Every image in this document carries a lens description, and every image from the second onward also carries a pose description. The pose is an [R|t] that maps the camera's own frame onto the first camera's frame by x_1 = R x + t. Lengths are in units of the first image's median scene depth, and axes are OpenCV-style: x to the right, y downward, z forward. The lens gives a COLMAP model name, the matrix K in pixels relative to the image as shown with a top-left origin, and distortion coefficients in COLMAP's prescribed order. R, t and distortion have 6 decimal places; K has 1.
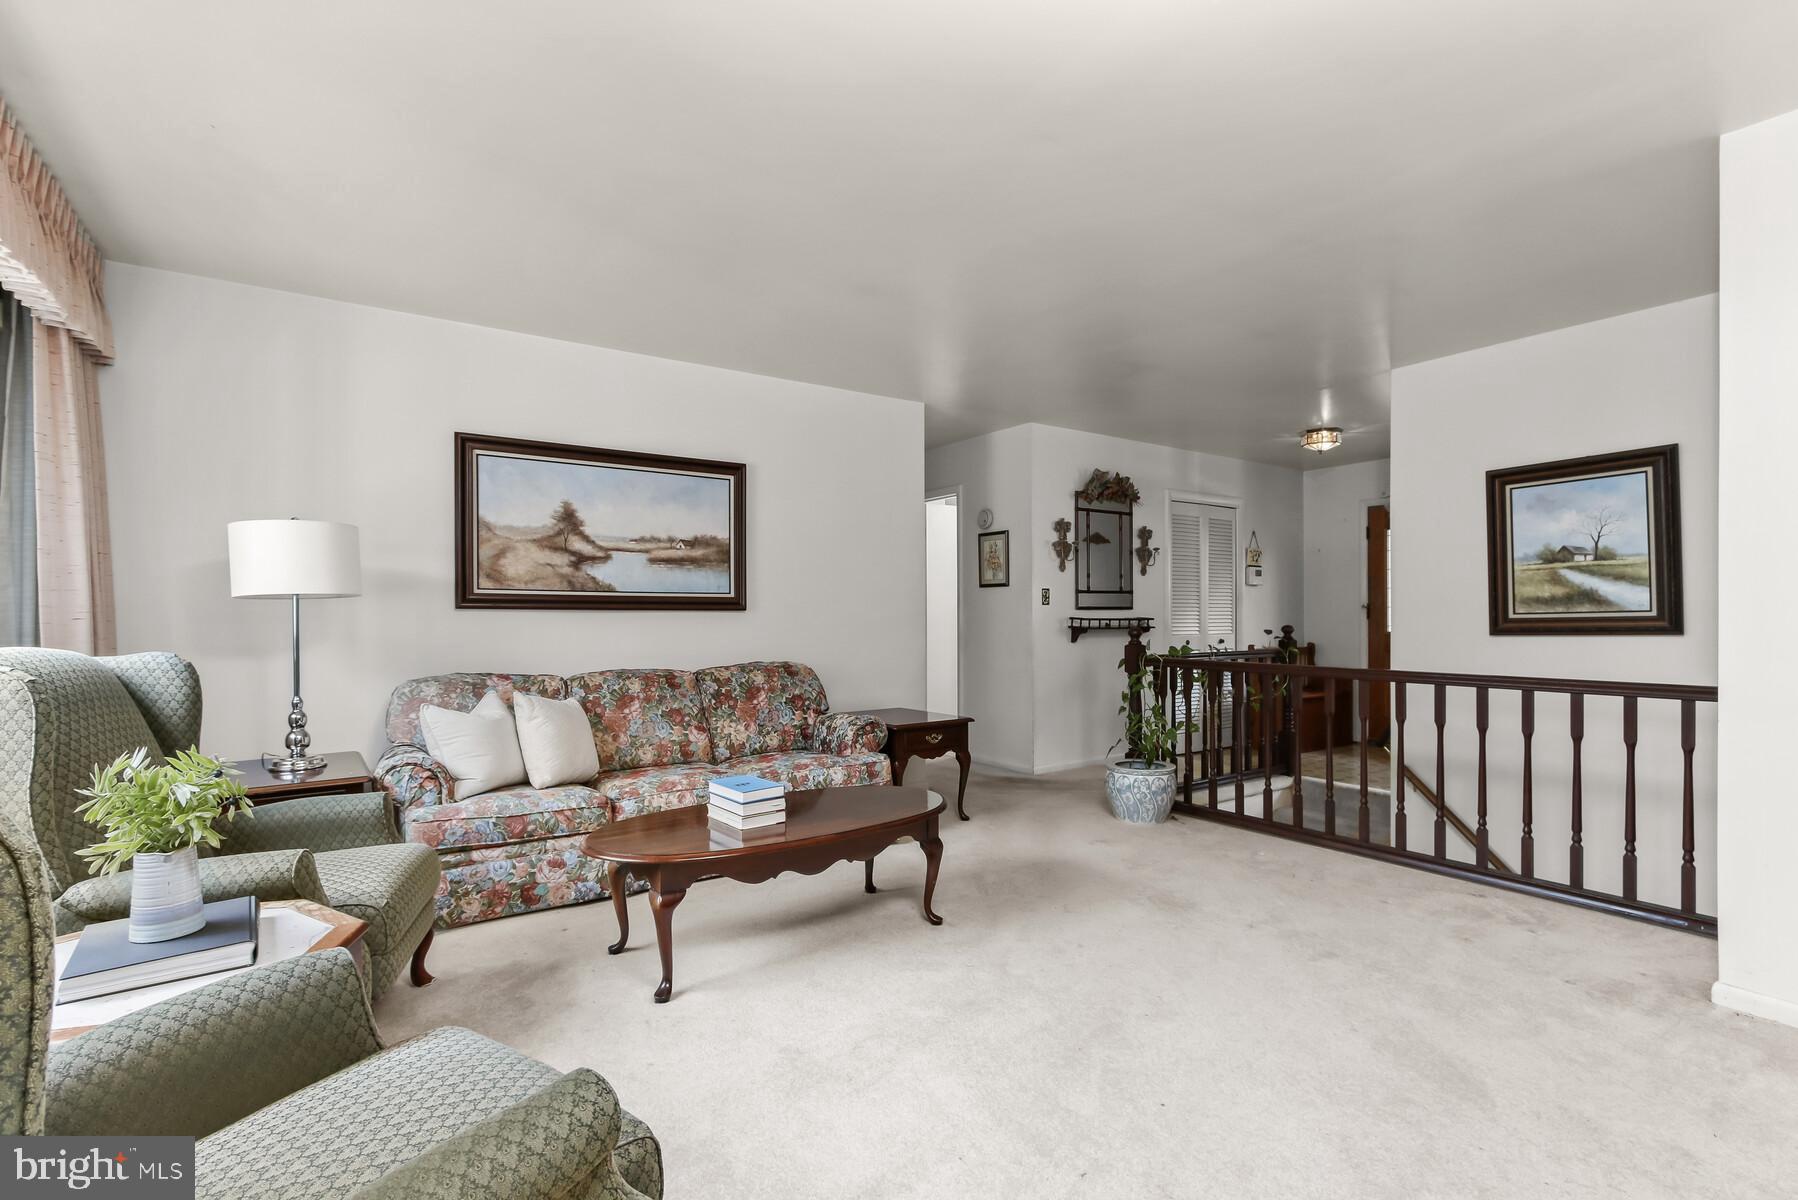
lens RADIAL K [[830.8, 0, 896.3], [0, 830.8, 607.6], [0, 0, 1]] dist [0.002924, 0.000666]
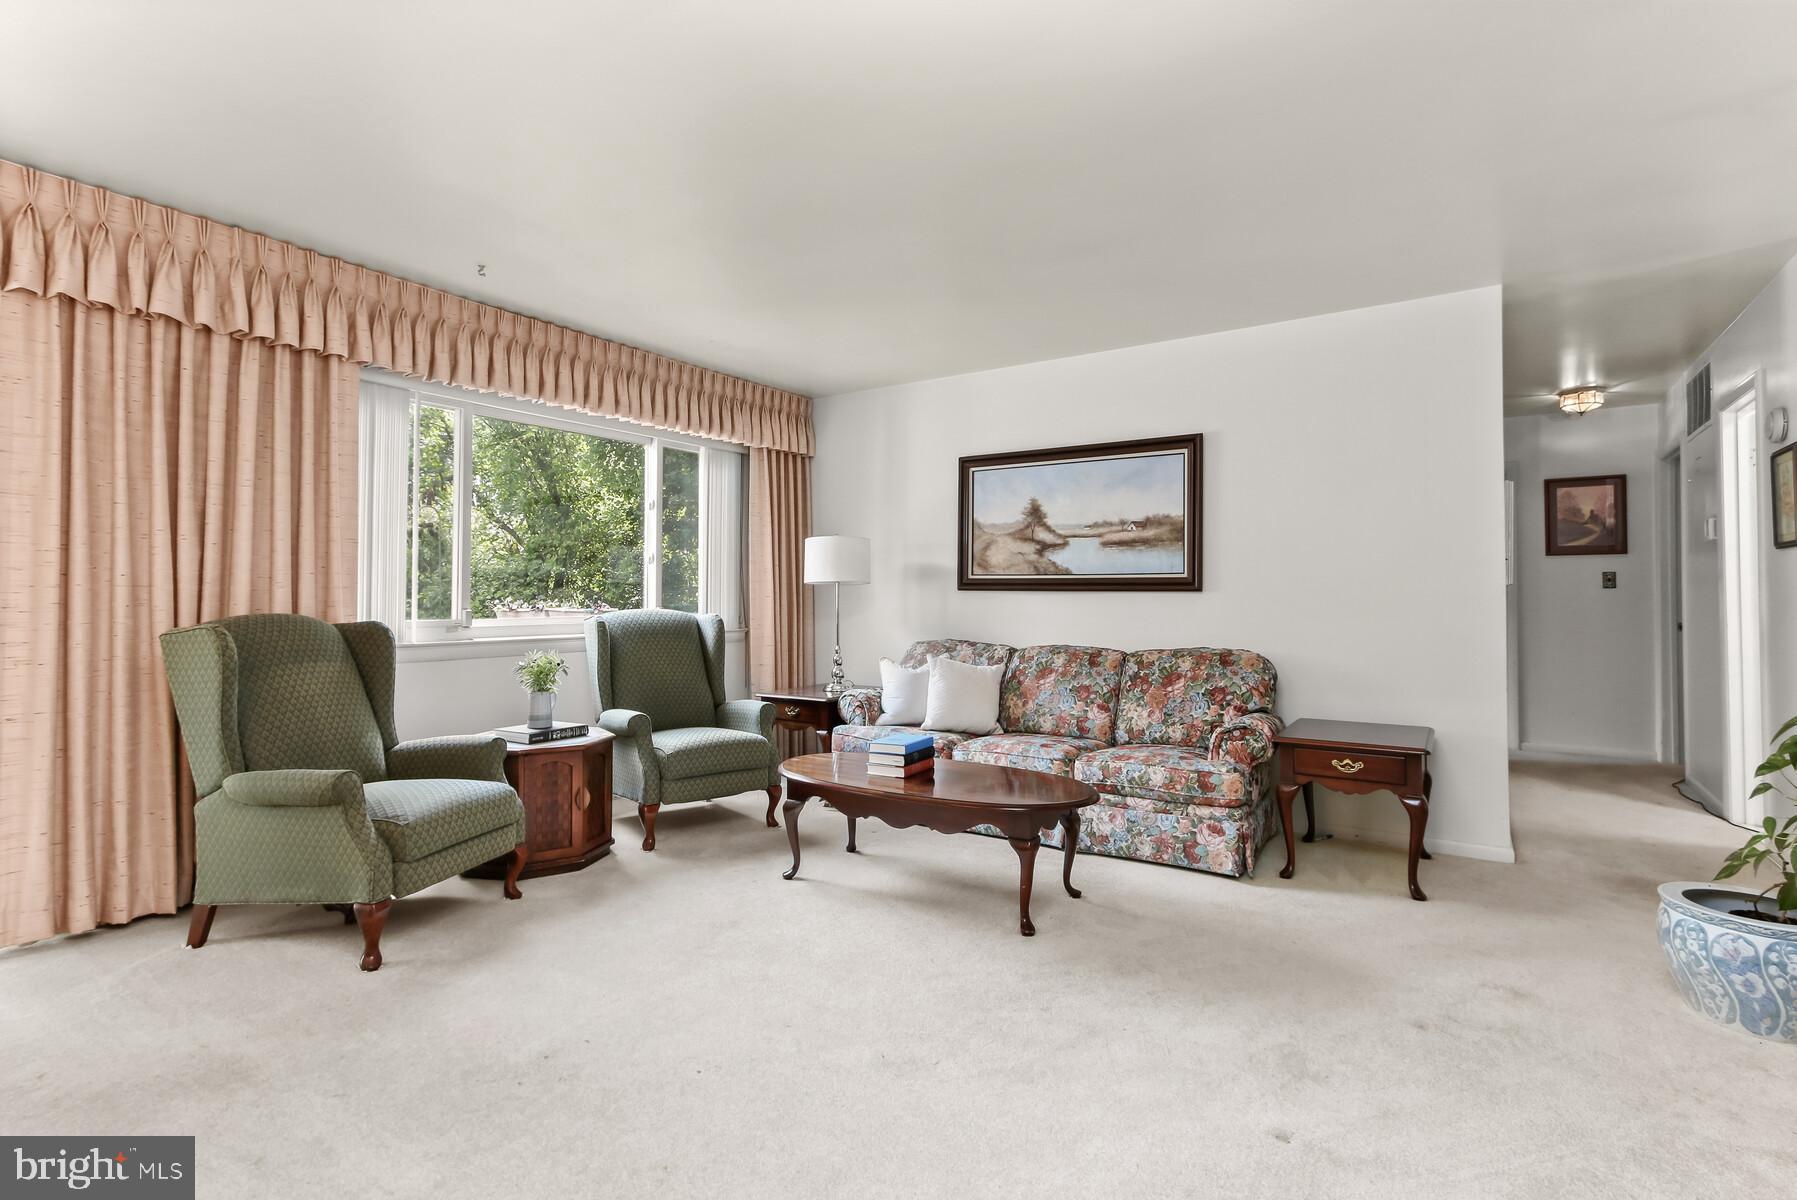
lens RADIAL K [[843.9, 0, 918.3], [0, 843.9, 583.3], [0, 0, 1]] dist [-0.000023, -0.000065]
pose [[0.380839, -0.013661, -0.924541, 0.624876], [0.002445, 0.999902, -0.013767, 0.007268], [0.924638, 0.002983, 0.380835, 0.392703]]
